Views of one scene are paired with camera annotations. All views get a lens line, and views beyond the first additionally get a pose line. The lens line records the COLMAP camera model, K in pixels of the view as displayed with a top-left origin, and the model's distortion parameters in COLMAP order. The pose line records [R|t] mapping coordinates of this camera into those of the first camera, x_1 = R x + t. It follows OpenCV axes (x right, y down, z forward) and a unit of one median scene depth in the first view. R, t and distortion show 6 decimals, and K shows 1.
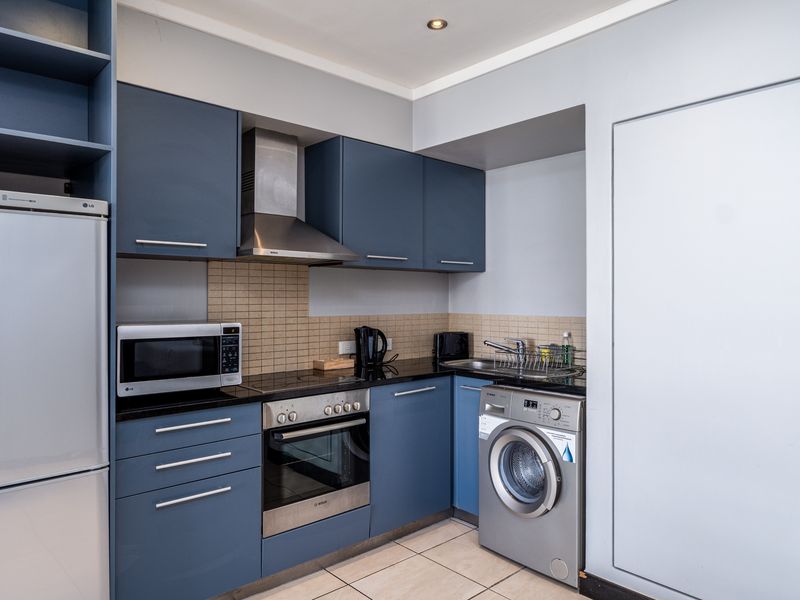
lens RADIAL K [[541.9, 0, 397.5], [0, 541.9, 297.2], [0, 0, 1]] dist [-0.002631, -0.000356]
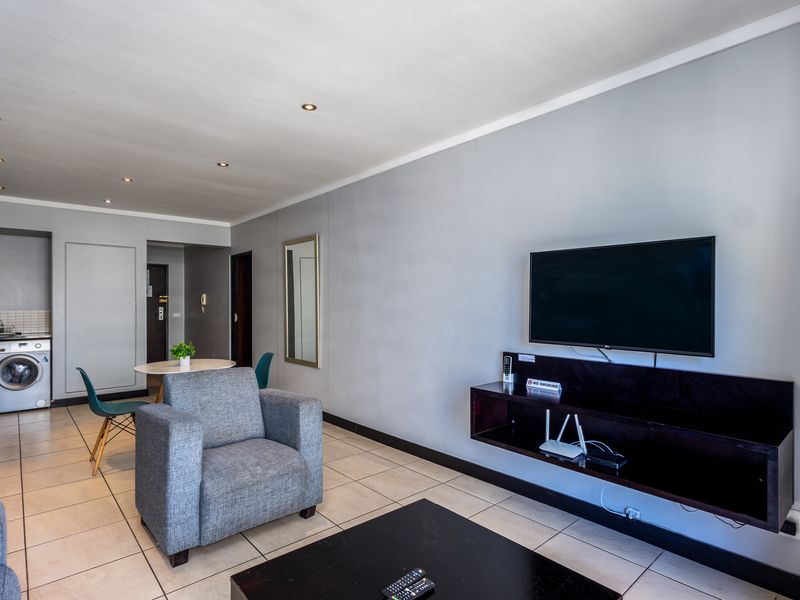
lens RADIAL K [[430.5, 0, 403.8], [0, 430.5, 296.5], [0, 0, 1]] dist [-0.004659, 0.001859]
pose [[0.005101, 0.014916, 0.999876, -1.627910], [0.002268, 0.999886, -0.014928, 0.009686], [-0.999984, 0.002344, 0.005067, -0.718785]]
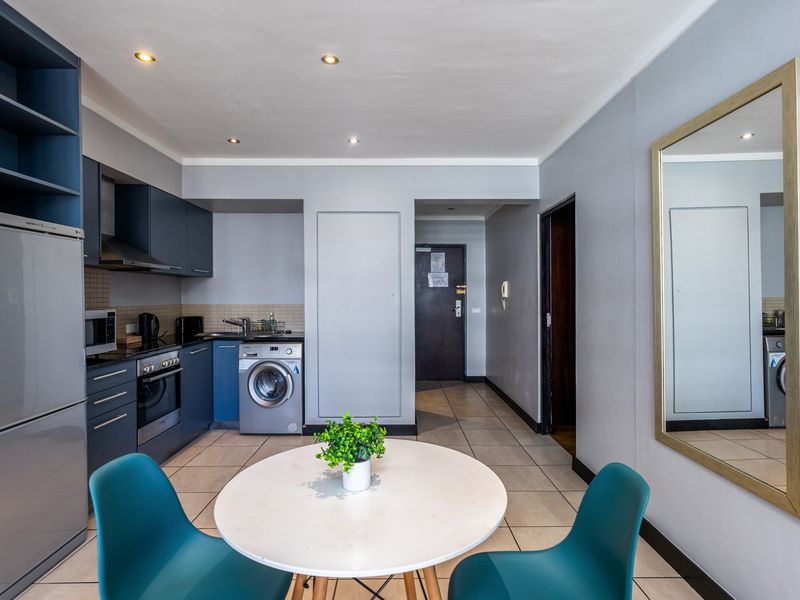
lens RADIAL K [[451.8, 0, 400.0], [0, 451.8, 300.0], [0, 0, 1]] dist [-0.000119, 0.000573]
pose [[0.661790, -0.008851, 0.749637, -0.620119], [0.001118, 0.999941, 0.010819, 0.007894], [-0.749688, -0.006322, 0.661761, -0.368327]]
